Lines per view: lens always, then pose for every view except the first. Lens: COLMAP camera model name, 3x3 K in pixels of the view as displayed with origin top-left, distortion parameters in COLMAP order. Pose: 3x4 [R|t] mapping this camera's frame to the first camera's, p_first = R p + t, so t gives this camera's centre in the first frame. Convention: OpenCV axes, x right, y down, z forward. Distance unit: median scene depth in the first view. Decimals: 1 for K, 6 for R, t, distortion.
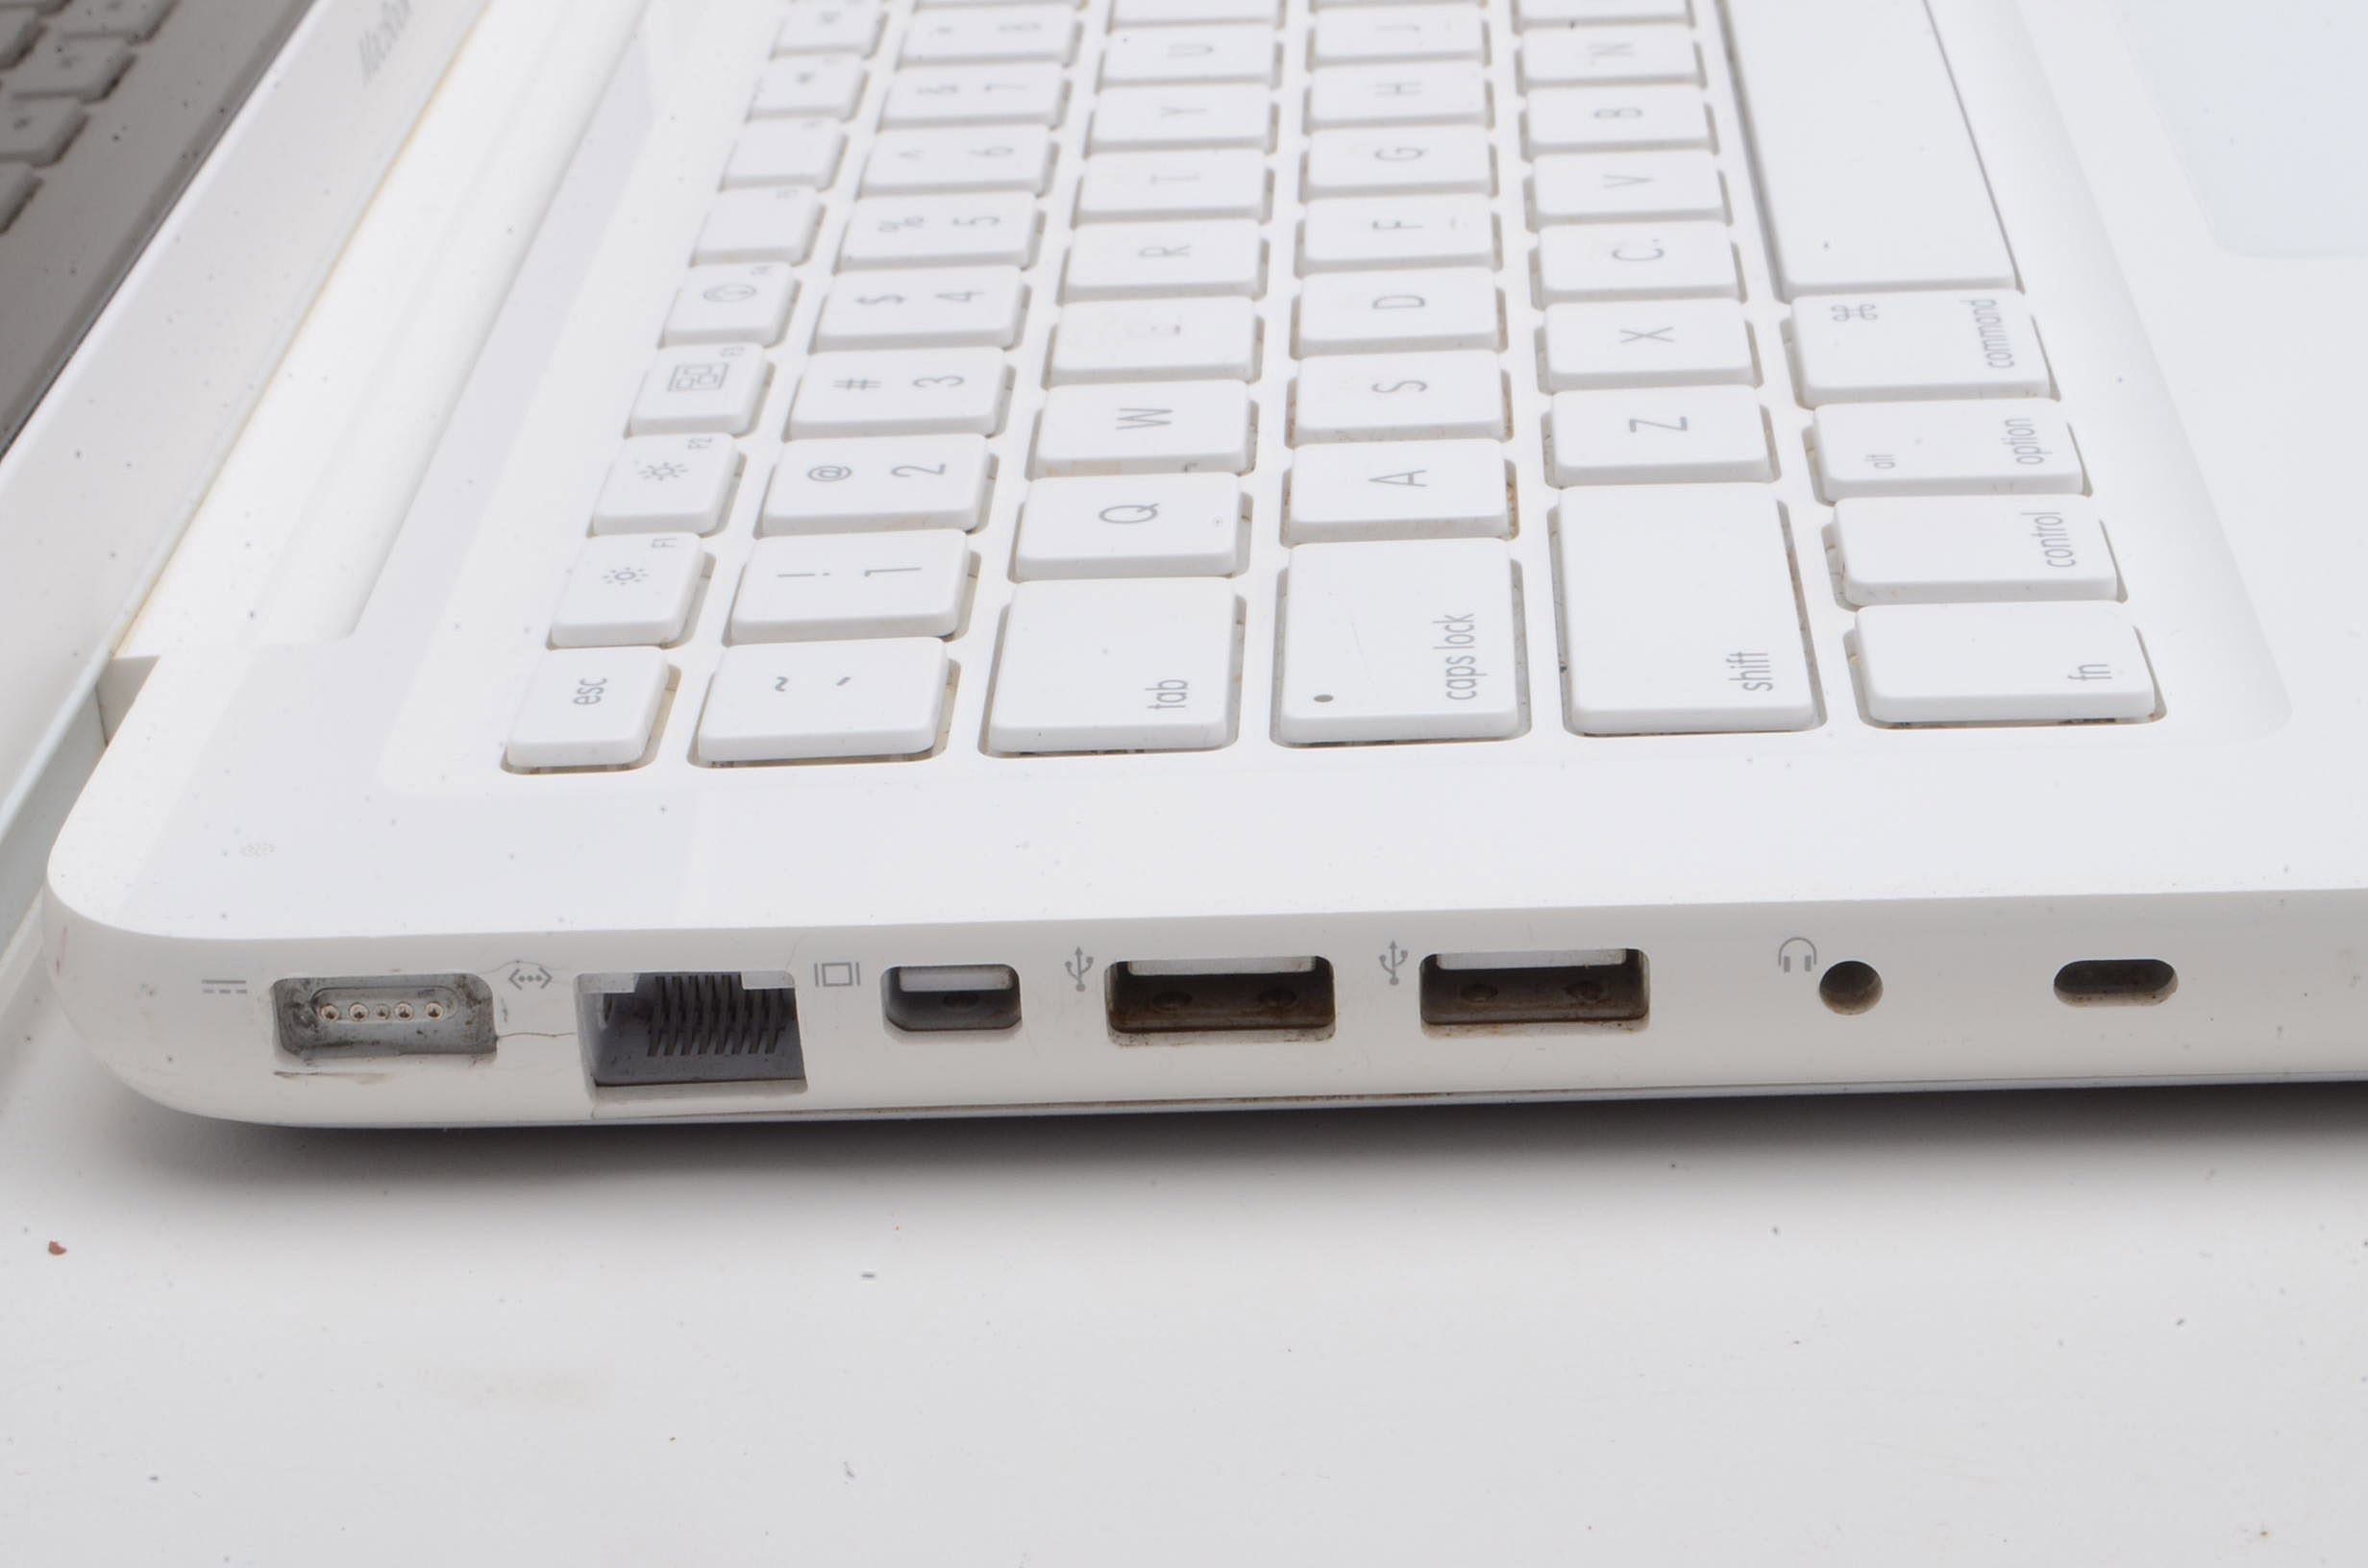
lens RADIAL K [[5543.0, 0, 1184.0], [0, 5543.0, 784.0], [0, 0, 1]] dist [0.063531, 0.074968]
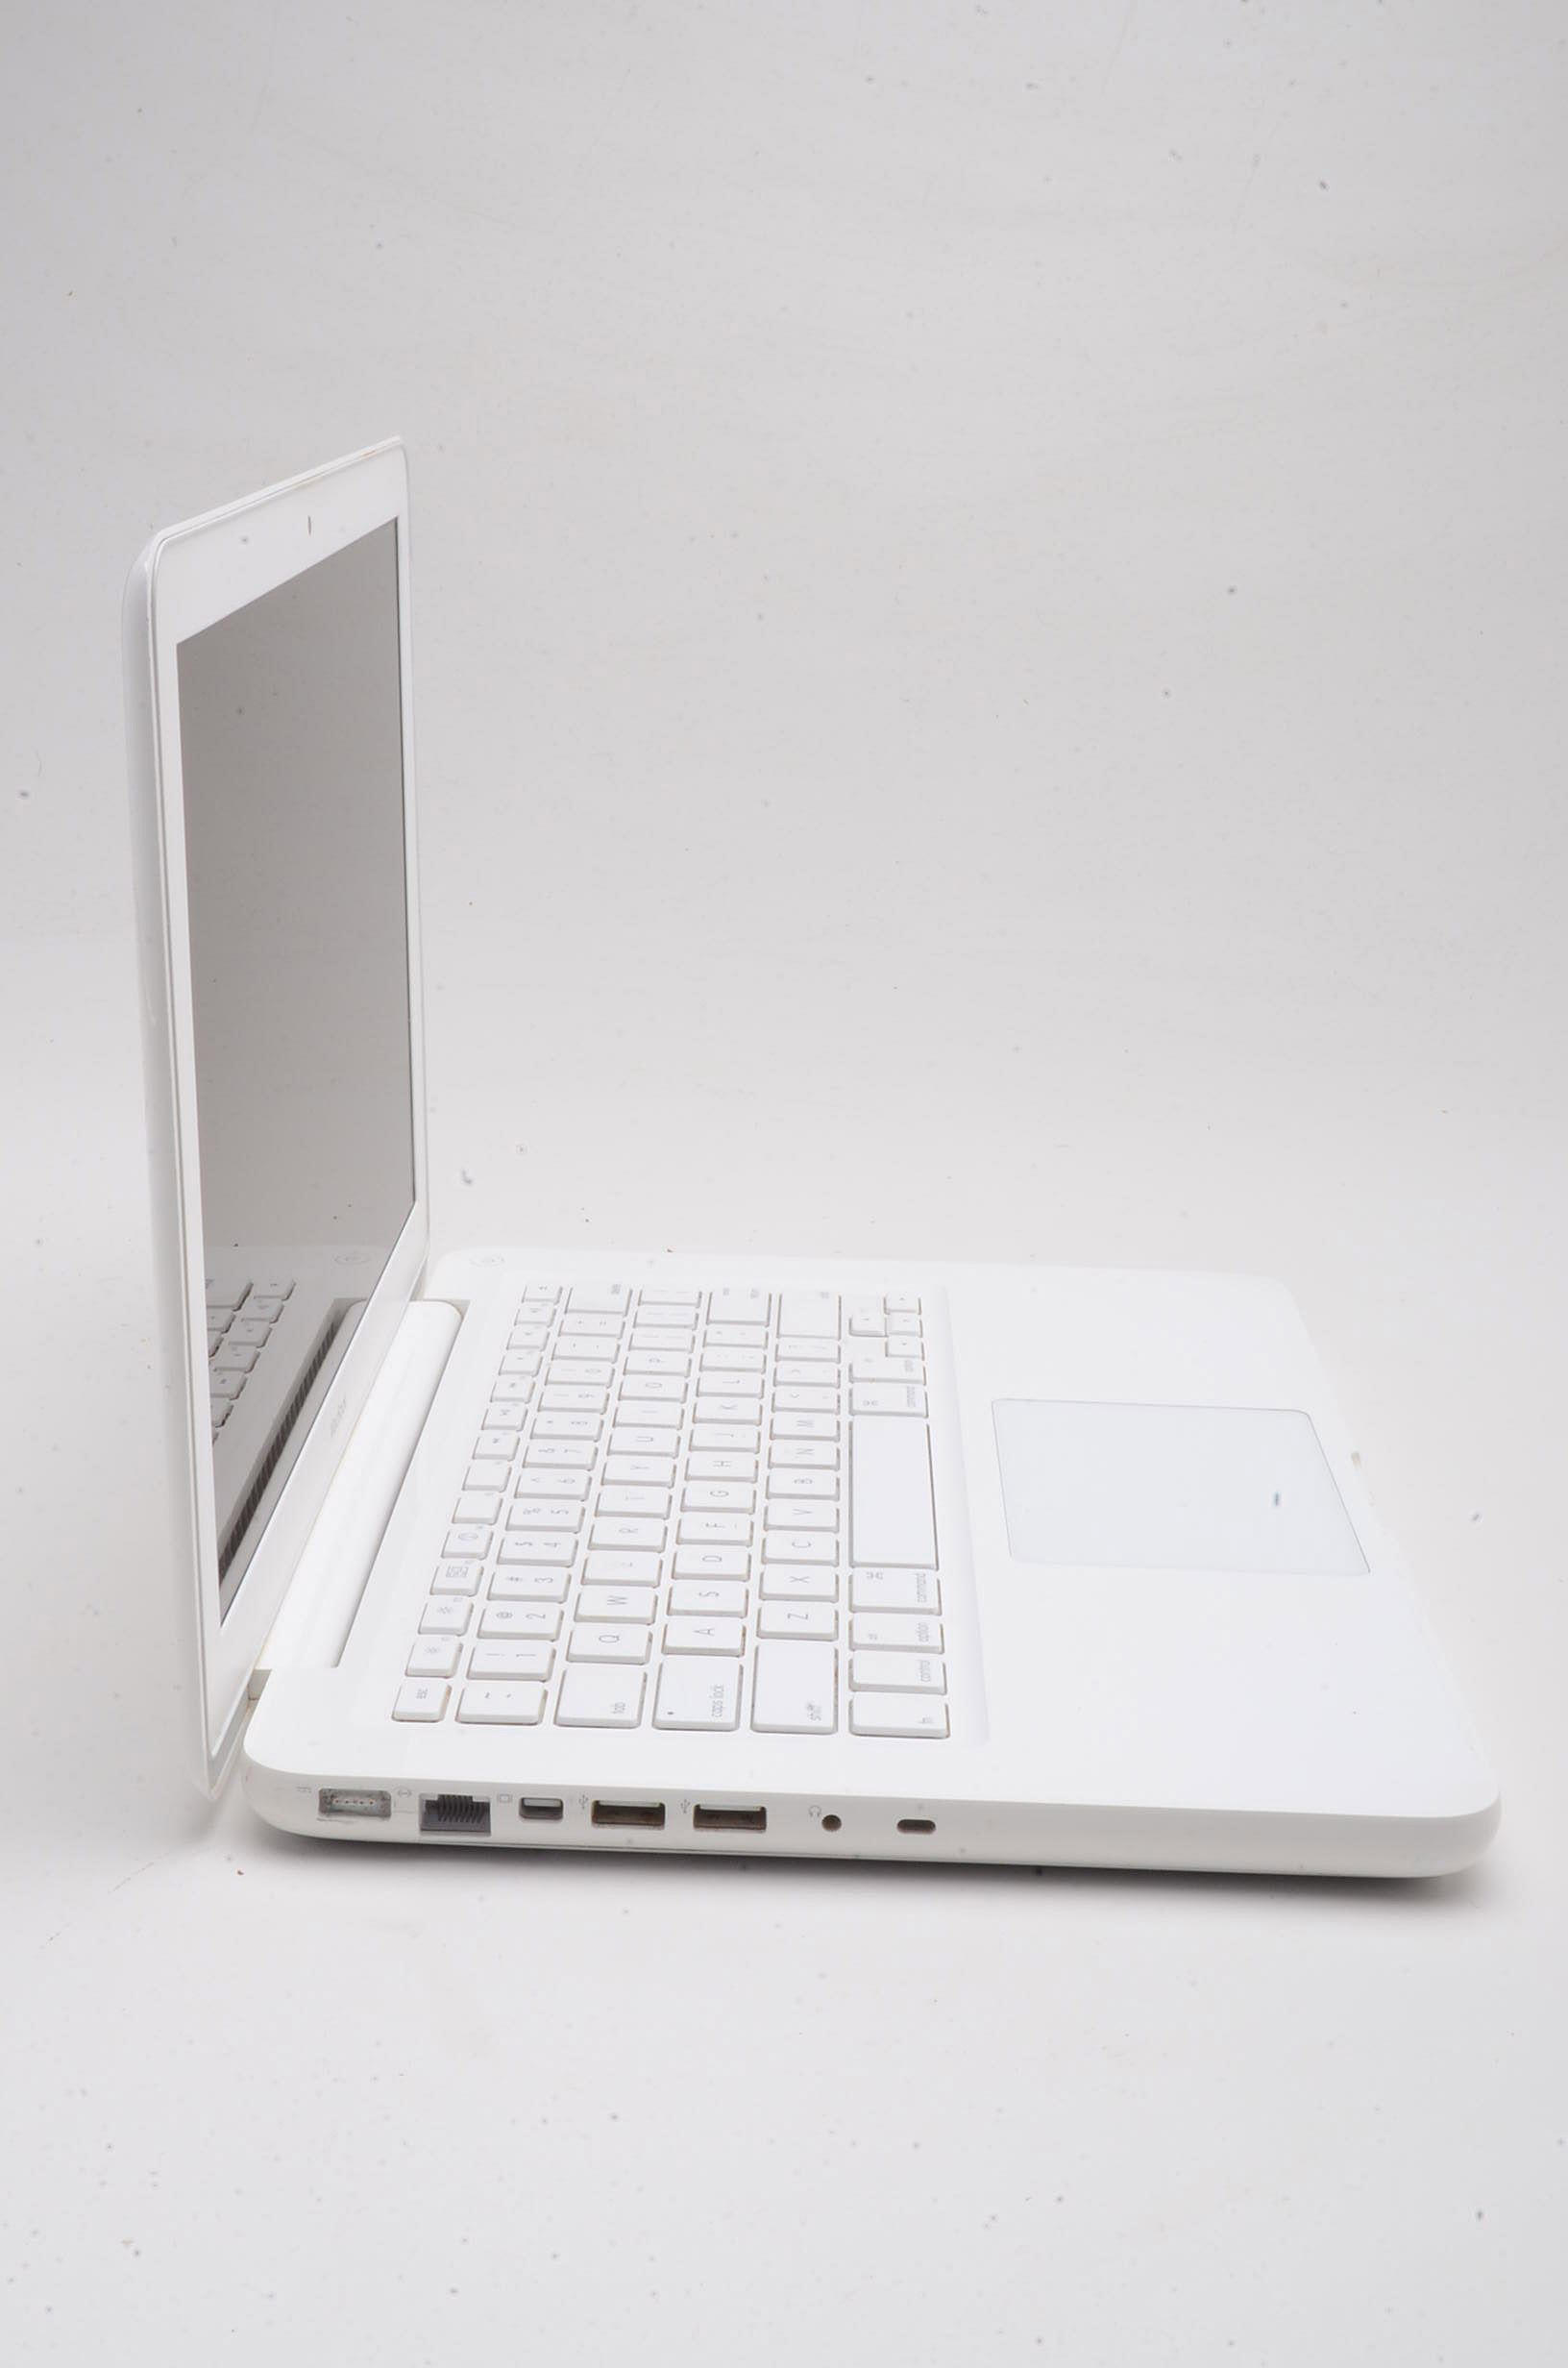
lens RADIAL K [[3456.0, 0, 784.0], [0, 3456.0, 1184.0], [0, 0, 1]] dist [-0.024849, -0.030459]
pose [[0.997012, 0.068402, 0.035887, -0.000047], [-0.062898, 0.988591, -0.136864, -0.044797], [-0.044839, 0.134198, 0.989940, -0.845521]]
